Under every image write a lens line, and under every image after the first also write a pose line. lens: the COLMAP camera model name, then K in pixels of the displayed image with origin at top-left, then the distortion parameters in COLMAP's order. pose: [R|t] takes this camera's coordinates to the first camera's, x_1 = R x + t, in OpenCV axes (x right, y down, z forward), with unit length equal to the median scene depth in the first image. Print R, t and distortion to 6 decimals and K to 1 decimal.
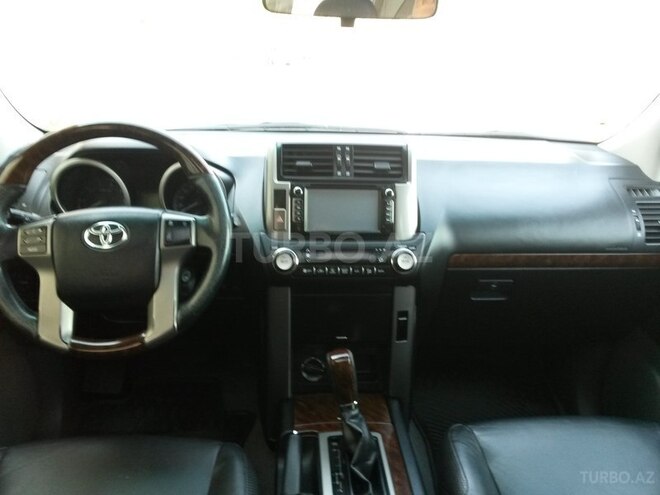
lens RADIAL K [[538.5, 0, 329.1], [0, 538.5, 247.5], [0, 0, 1]] dist [0.095078, -0.148638]
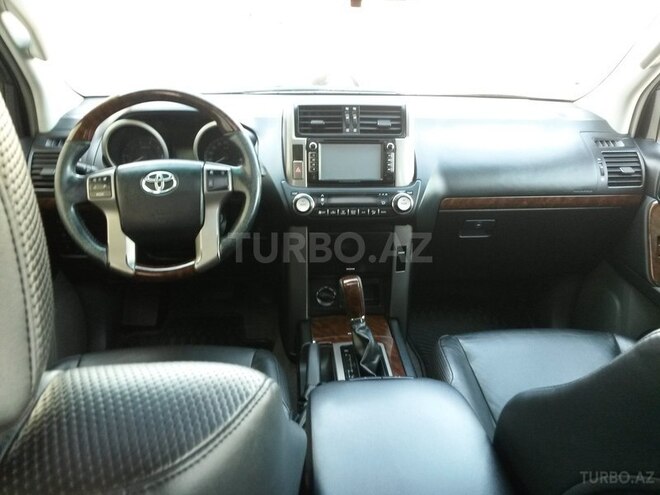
lens RADIAL K [[547.6, 0, 319.3], [0, 547.6, 245.2], [0, 0, 1]] dist [0.109136, -0.156244]
pose [[0.999901, -0.008143, -0.011503, -0.032624], [0.008810, 0.998211, 0.059137, 0.043309], [0.011001, -0.059232, 0.998184, -0.223247]]
